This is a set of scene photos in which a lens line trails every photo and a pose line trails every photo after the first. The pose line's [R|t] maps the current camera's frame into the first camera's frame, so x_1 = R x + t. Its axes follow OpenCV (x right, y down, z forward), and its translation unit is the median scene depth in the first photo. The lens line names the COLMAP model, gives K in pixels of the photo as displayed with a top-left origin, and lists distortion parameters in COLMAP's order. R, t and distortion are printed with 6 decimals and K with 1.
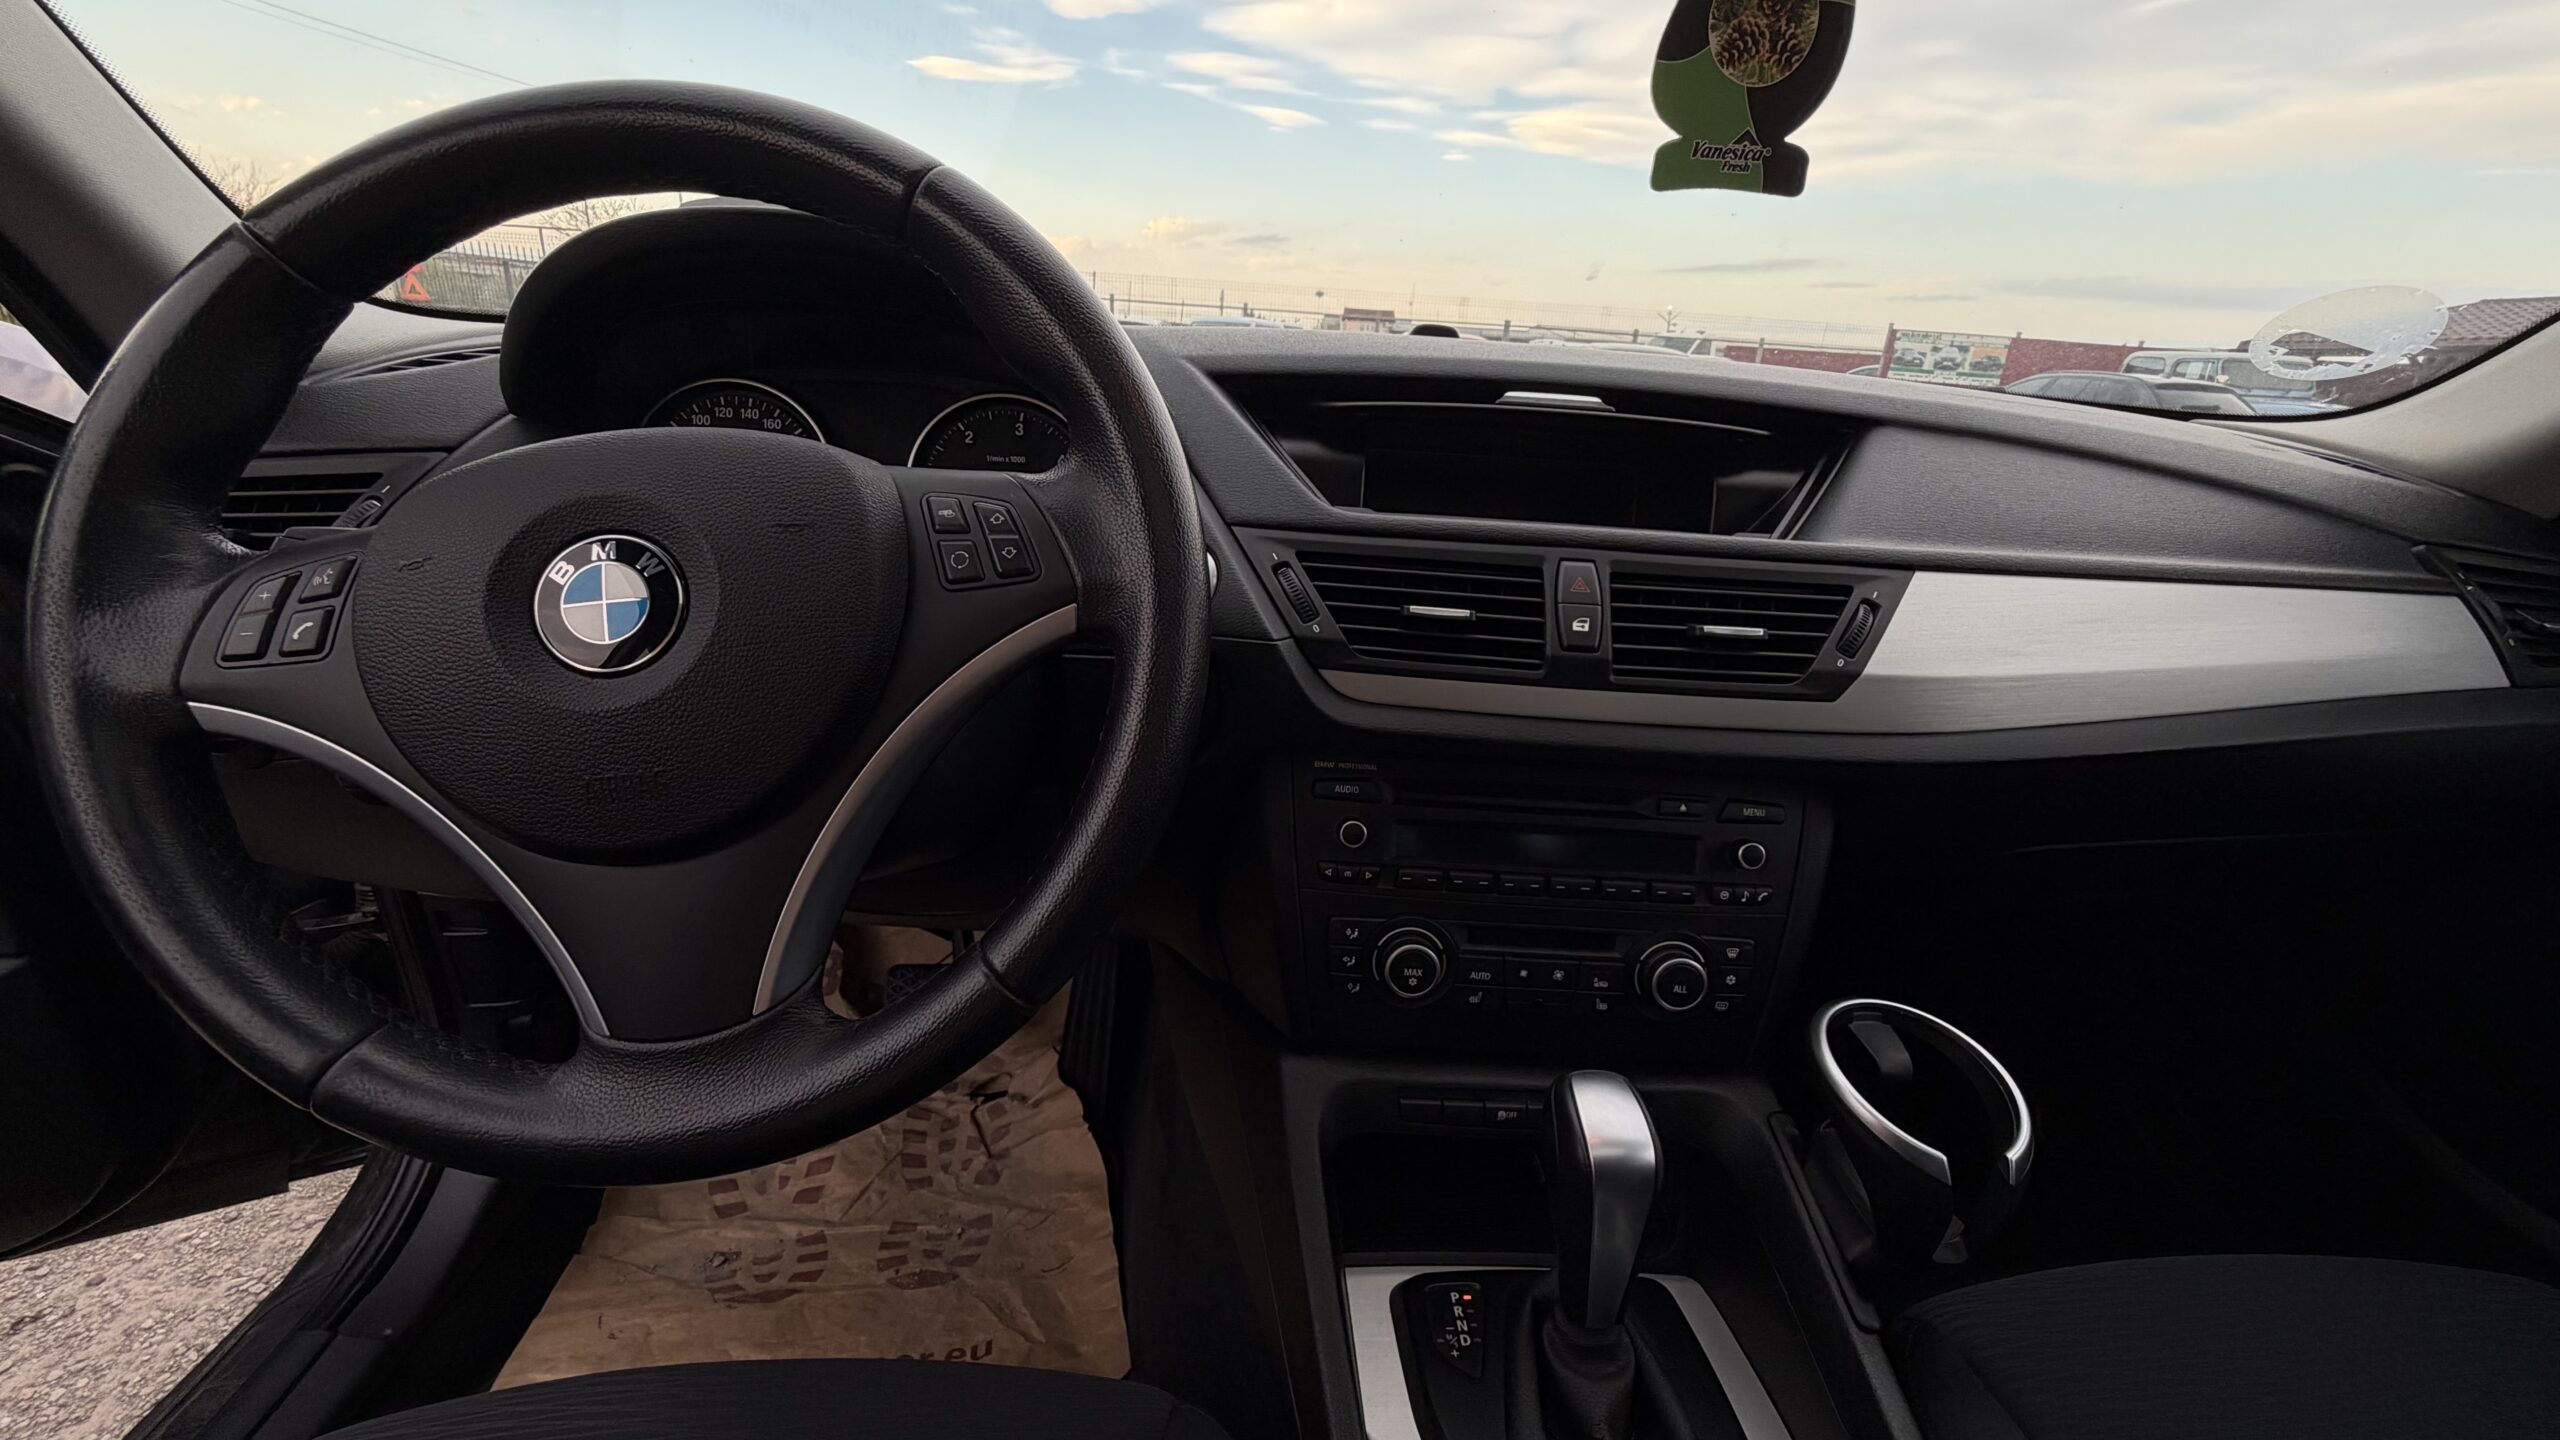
lens RADIAL K [[1021.9, 0, 1286.9], [0, 1021.9, 715.1], [0, 0, 1]] dist [0.000645, -0.000069]
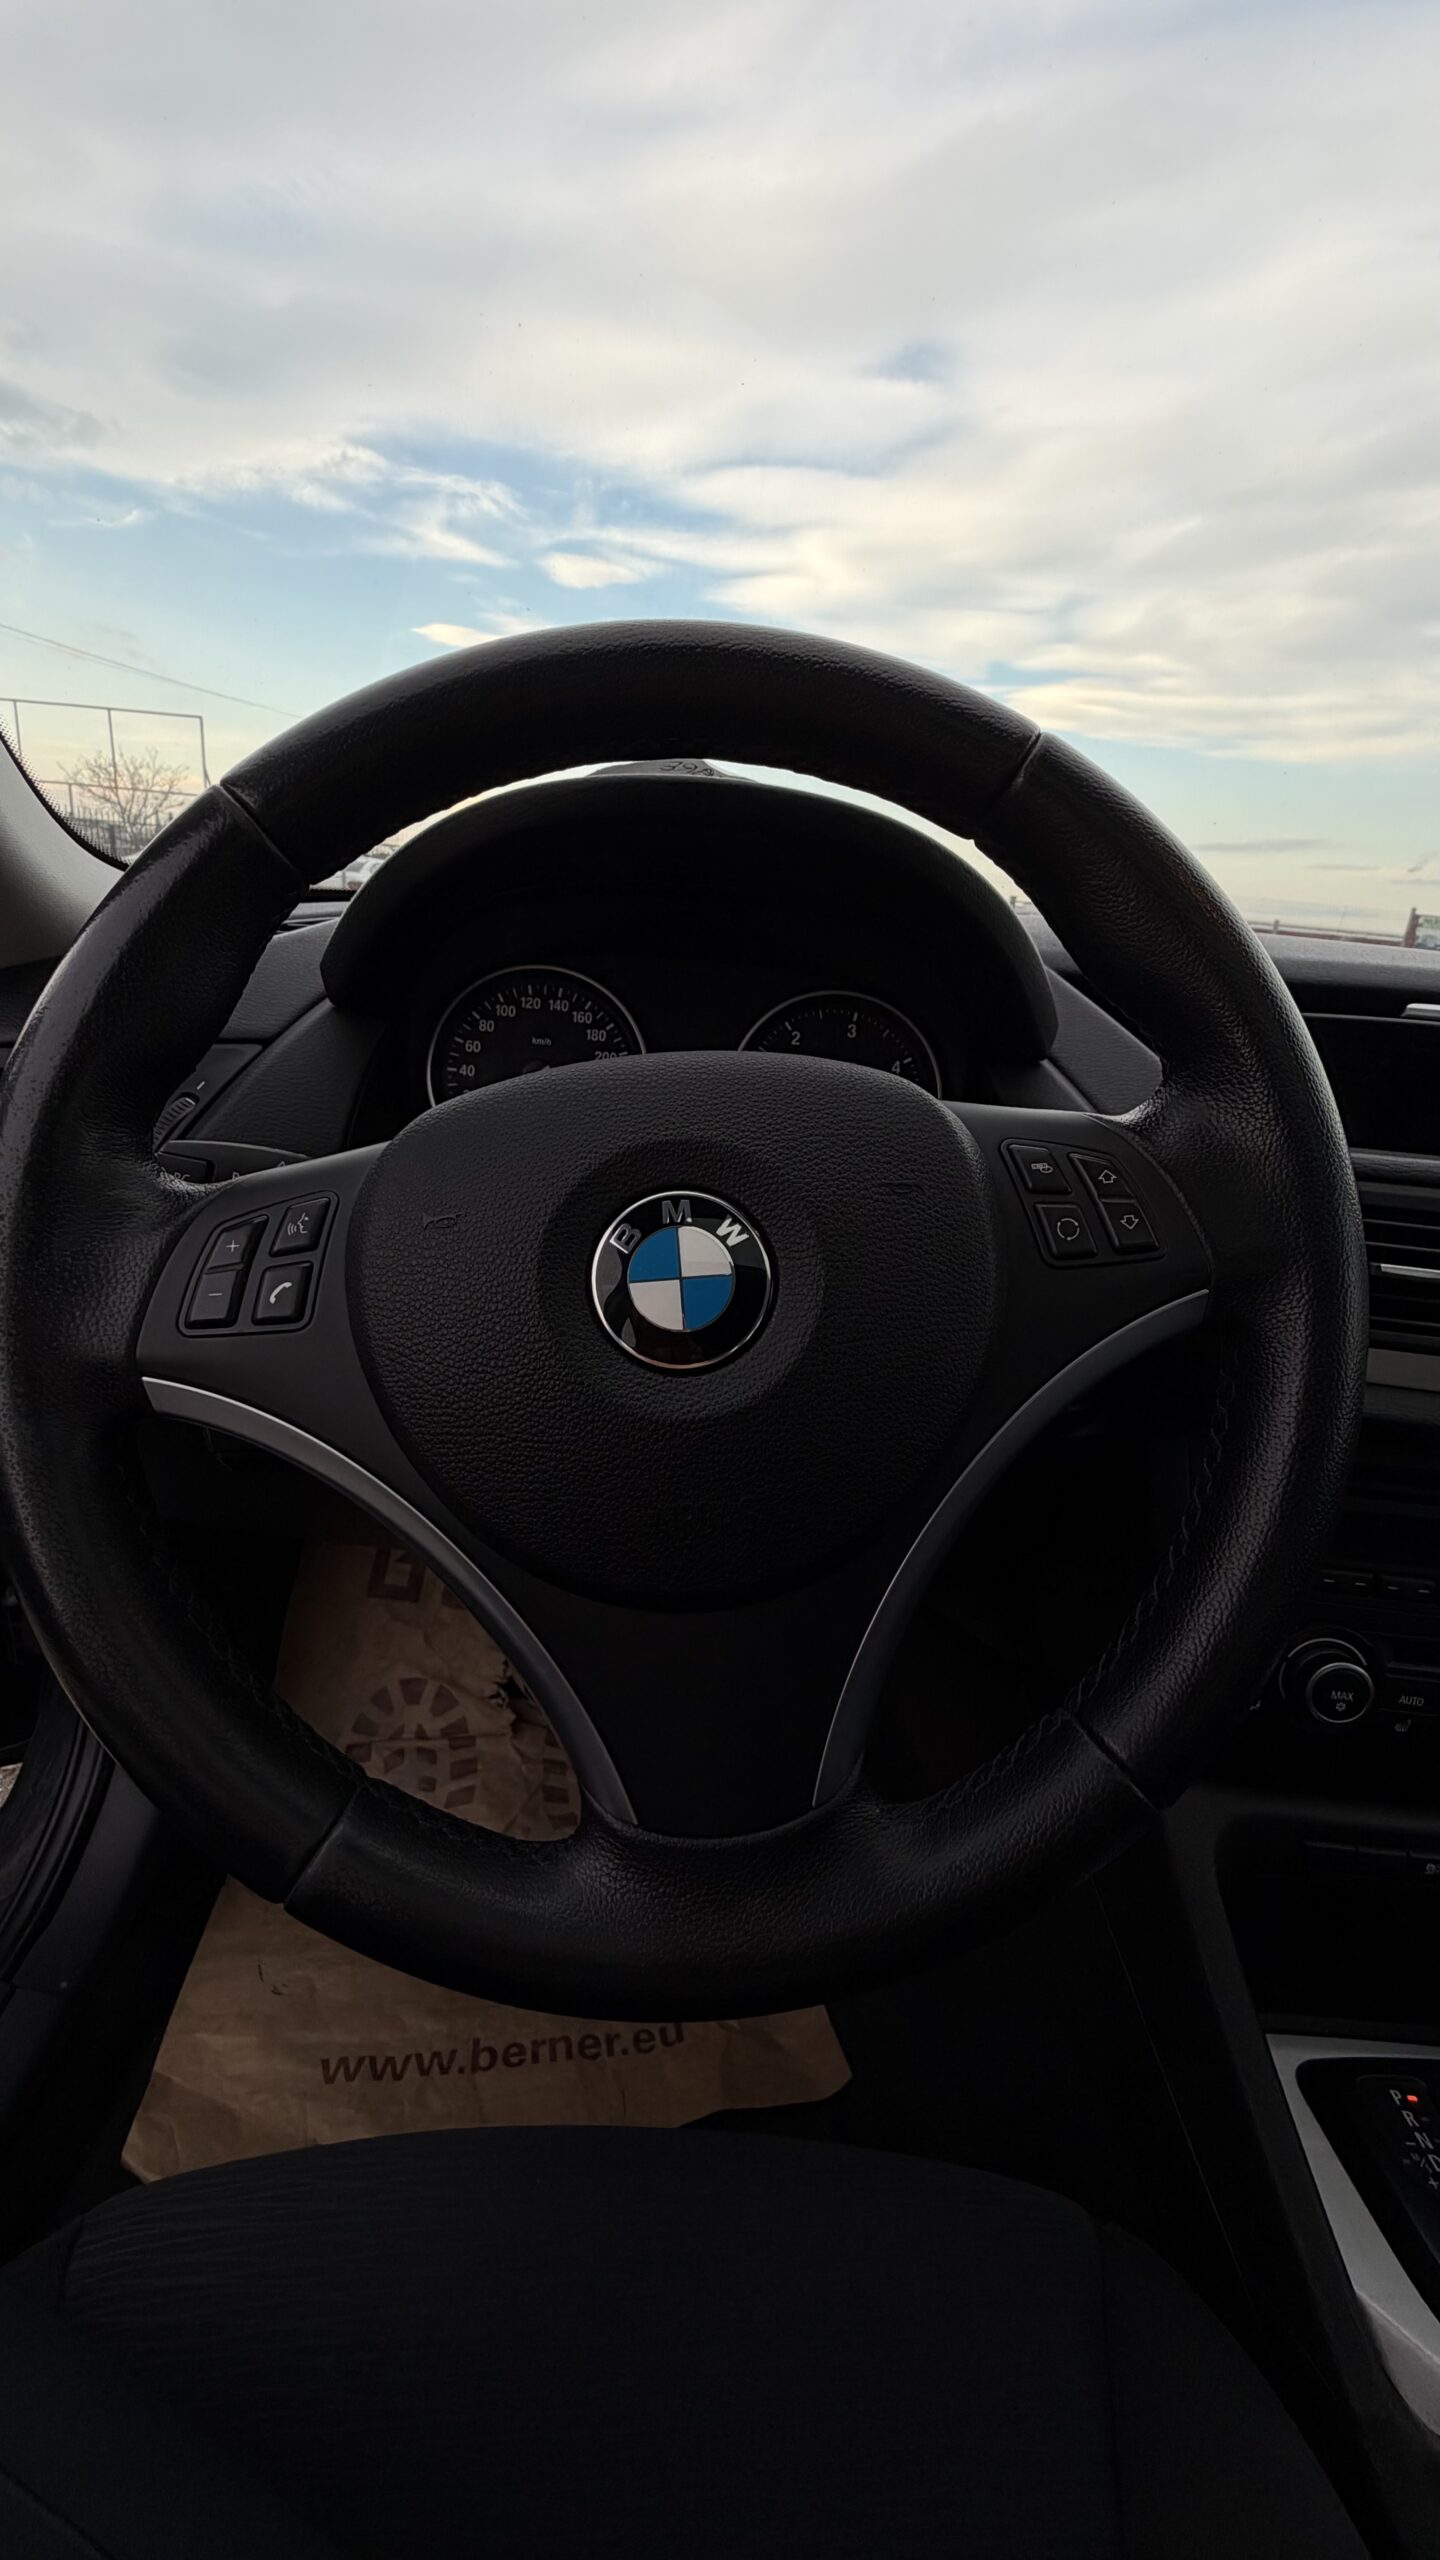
lens RADIAL K [[1023.5, 0, 715.4], [0, 1023.5, 1269.2], [0, 0, 1]] dist [-0.000022, -0.000055]
pose [[0.998108, 0.041439, -0.045418, -0.380632], [-0.042023, 0.999045, -0.011983, -0.068967], [0.044878, 0.013869, 0.998896, 0.137632]]
